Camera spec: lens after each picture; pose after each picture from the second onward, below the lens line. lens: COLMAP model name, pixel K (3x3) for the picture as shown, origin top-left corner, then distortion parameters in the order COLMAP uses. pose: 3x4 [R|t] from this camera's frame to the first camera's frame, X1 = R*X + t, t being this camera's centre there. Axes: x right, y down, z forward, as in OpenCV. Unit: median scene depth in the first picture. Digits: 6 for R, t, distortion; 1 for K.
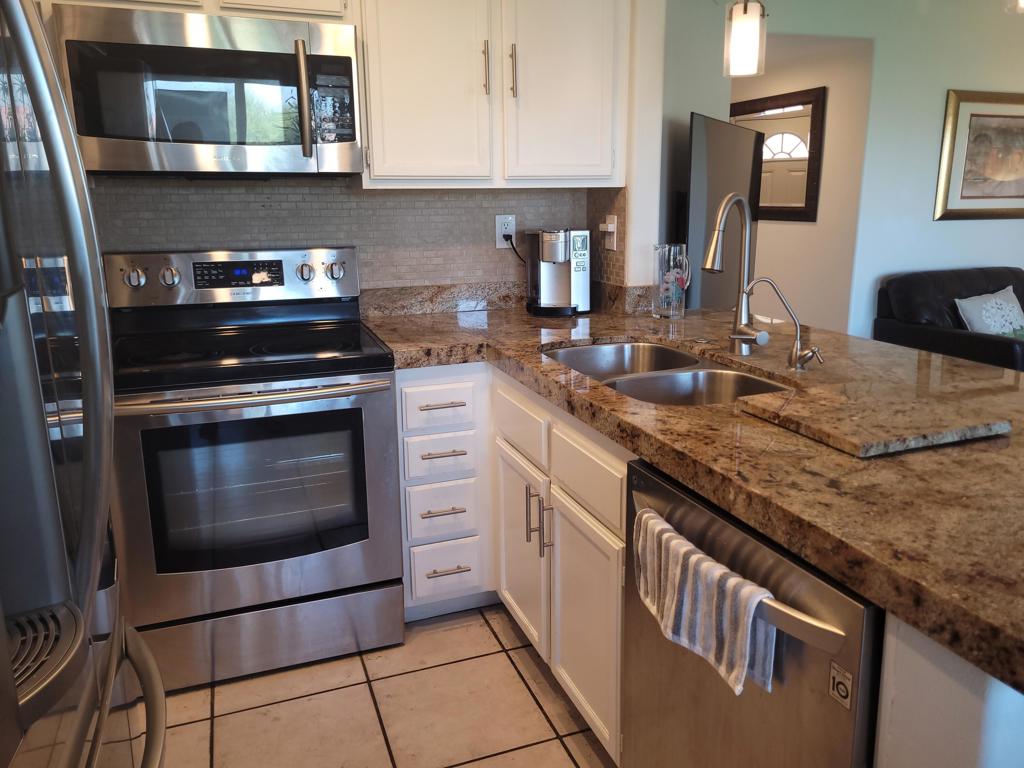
lens RADIAL K [[774.8, 0, 530.3], [0, 774.8, 371.4], [0, 0, 1]] dist [0.046260, -0.027116]
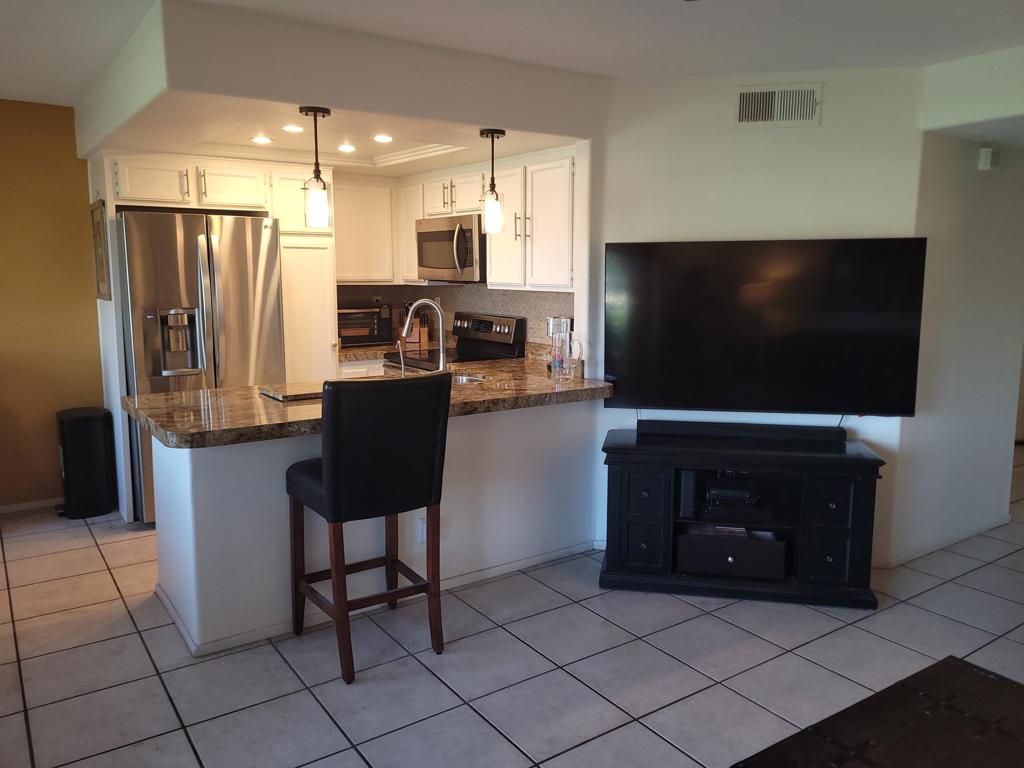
lens RADIAL K [[774.8, 0, 516.3], [0, 774.8, 386.0], [0, 0, 1]] dist [0.046260, -0.027116]
pose [[0.250694, 0.156551, -0.955324, 1.827714], [-0.221735, 0.969888, 0.100751, -0.217148], [0.942330, 0.186571, 0.277858, 0.582688]]
